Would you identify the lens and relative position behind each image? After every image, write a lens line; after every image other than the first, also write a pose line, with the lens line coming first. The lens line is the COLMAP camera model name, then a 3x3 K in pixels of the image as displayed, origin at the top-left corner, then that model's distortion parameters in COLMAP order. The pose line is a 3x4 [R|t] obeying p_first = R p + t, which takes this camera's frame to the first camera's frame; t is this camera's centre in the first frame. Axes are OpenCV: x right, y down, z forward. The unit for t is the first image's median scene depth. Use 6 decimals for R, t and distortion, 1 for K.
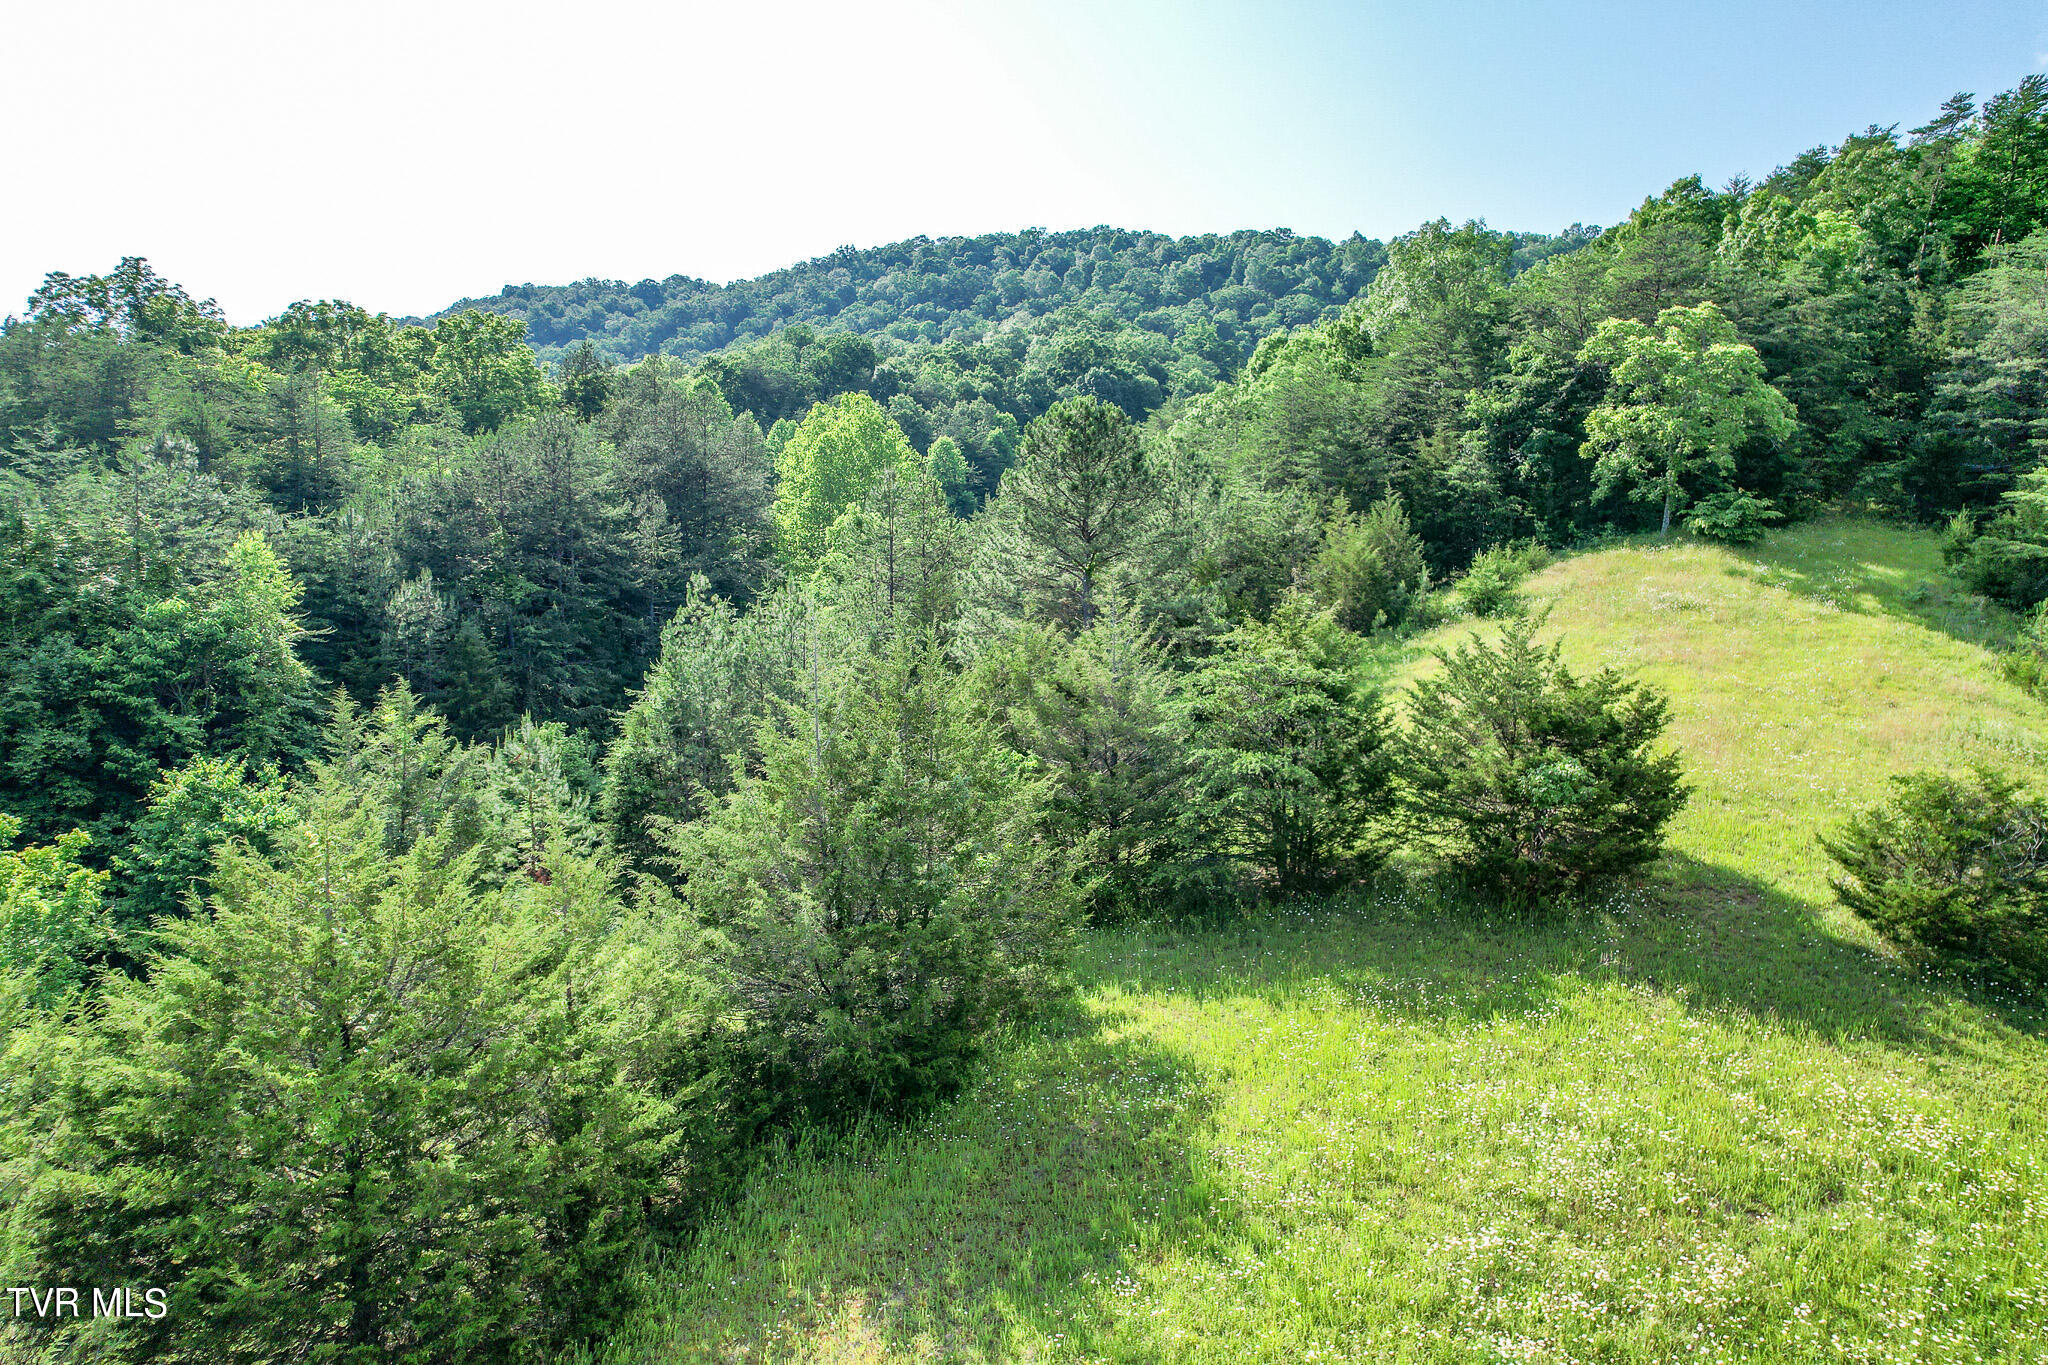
lens RADIAL K [[1307.5, 0, 1043.4], [0, 1307.5, 687.1], [0, 0, 1]] dist [-0.066258, 0.056887]
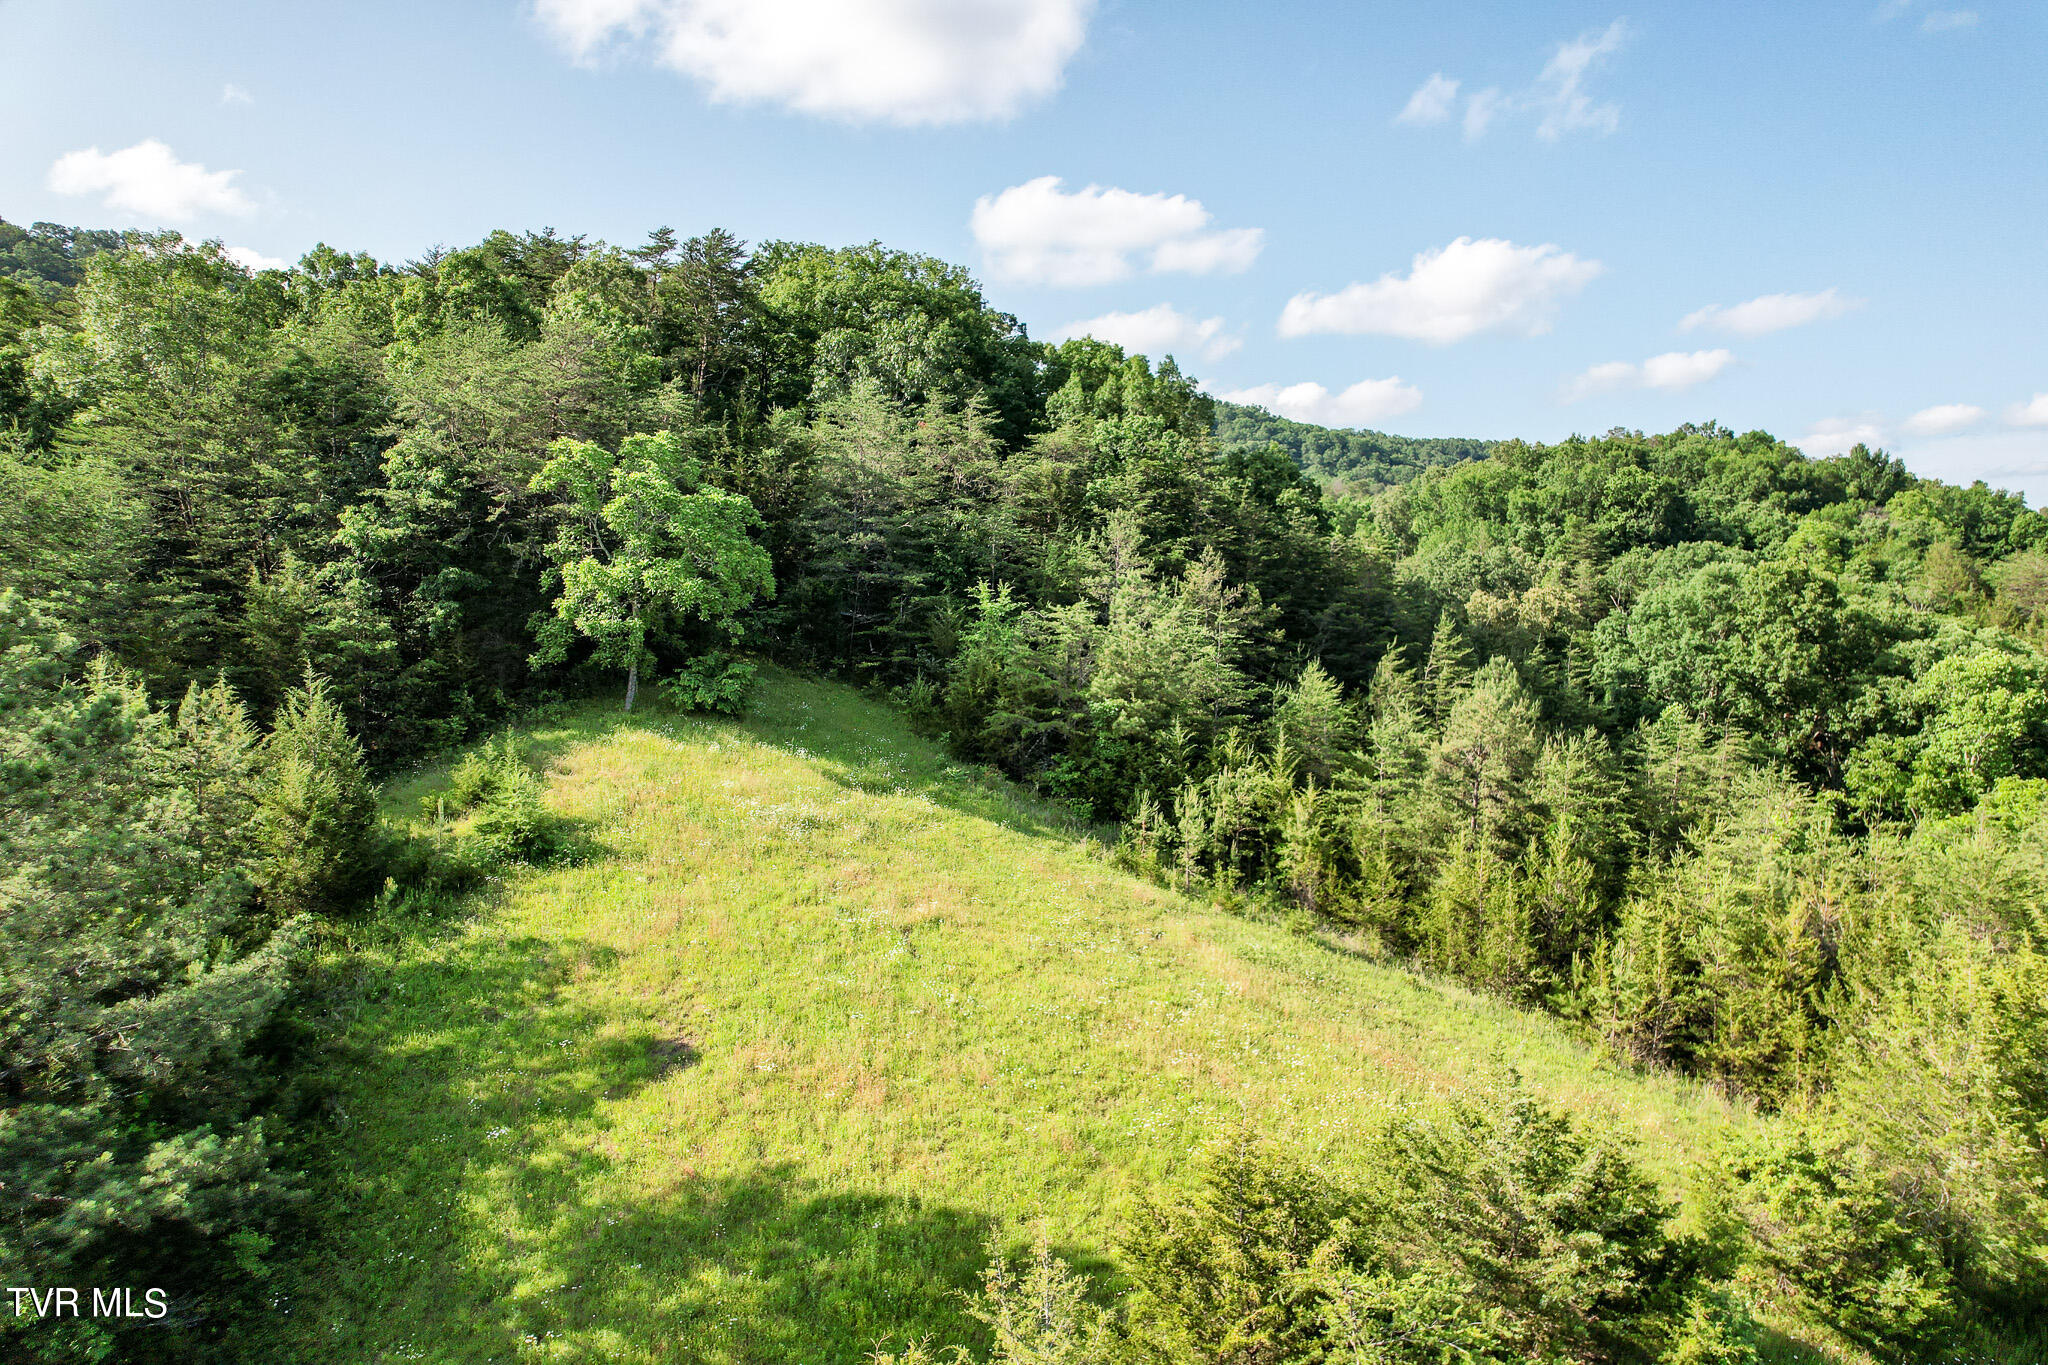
lens RADIAL K [[1307.5, 0, 1028.3], [0, 1307.5, 691.8], [0, 0, 1]] dist [-0.066258, 0.056887]
pose [[0.444412, -0.072234, 0.892906, -0.118983], [0.094697, 0.994947, 0.033357, -0.104424], [-0.890803, 0.069731, 0.449007, 0.320530]]
